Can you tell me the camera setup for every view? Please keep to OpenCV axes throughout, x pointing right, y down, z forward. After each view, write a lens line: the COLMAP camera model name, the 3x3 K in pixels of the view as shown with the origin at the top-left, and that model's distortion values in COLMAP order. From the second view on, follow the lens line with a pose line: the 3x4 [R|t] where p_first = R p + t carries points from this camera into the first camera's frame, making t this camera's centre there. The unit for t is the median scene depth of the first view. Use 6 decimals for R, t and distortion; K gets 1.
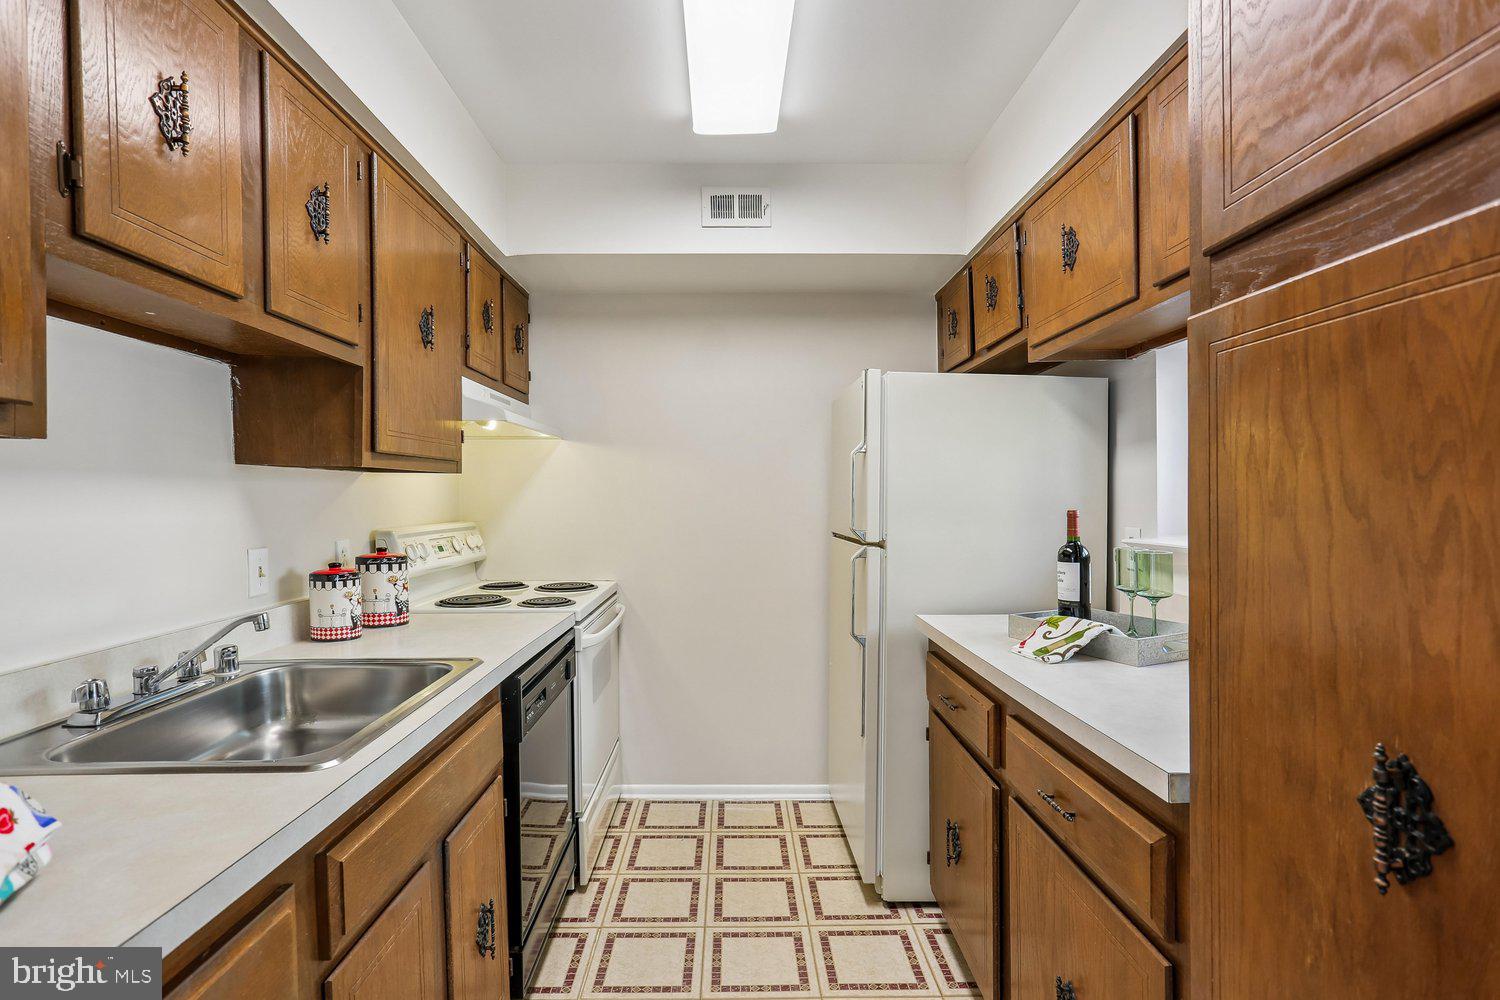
lens RADIAL K [[728.9, 0, 729.3], [0, 728.9, 509.5], [0, 0, 1]] dist [-0.002609, 0.001252]
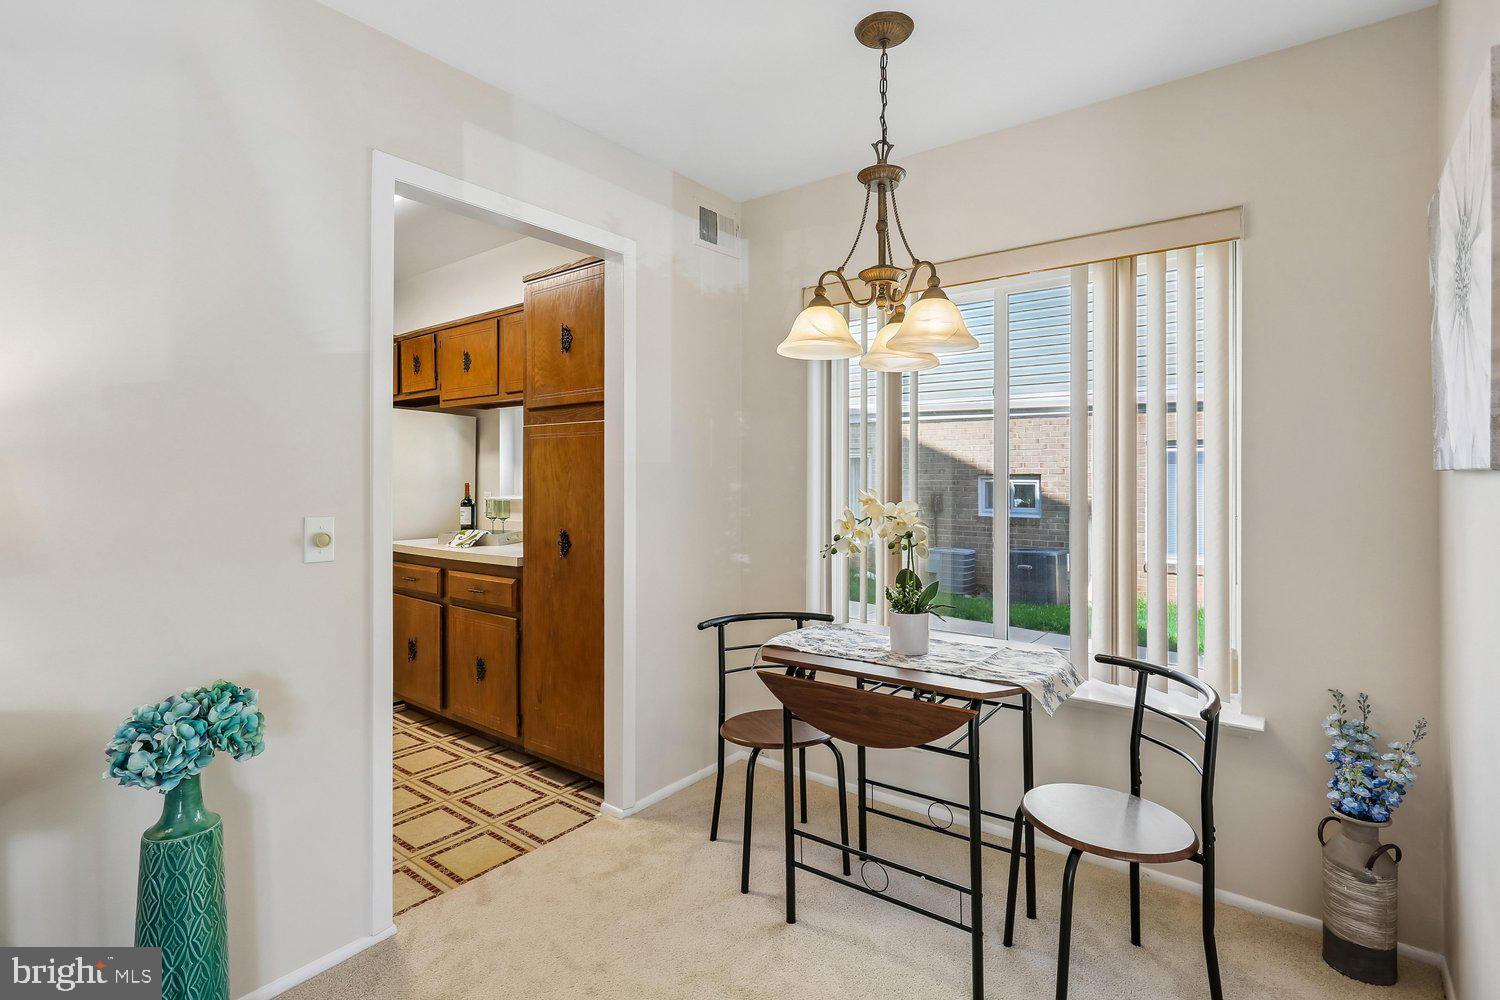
lens RADIAL K [[738.3, 0, 739.3], [0, 738.3, 481.8], [0, 0, 1]] dist [-0.044937, 0.018270]
pose [[0.624565, 0.006102, 0.780949, -0.465143], [0.002406, 0.999950, -0.009737, 0.013974], [-0.780969, 0.007960, 0.624519, -0.634778]]
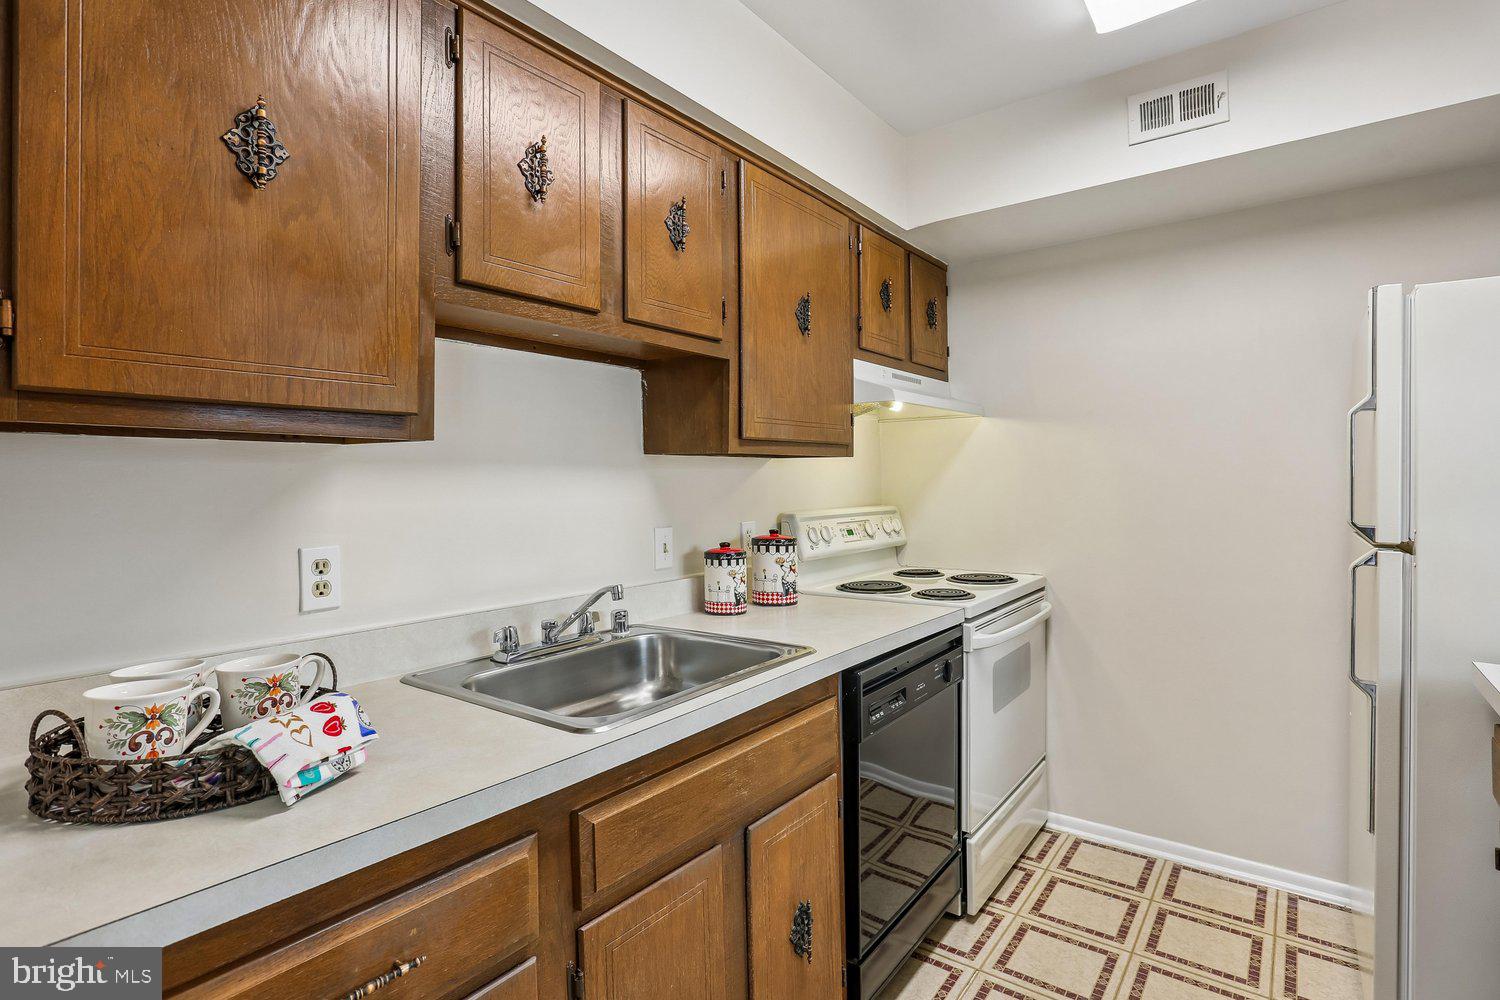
lens RADIAL K [[738.3, 0, 739.3], [0, 738.3, 481.8], [0, 0, 1]] dist [-0.044937, 0.018270]
pose [[0.790270, -0.012484, -0.612632, 0.152544], [0.002707, 0.999854, -0.016884, 0.001179], [0.612753, 0.011685, 0.790188, 0.144300]]
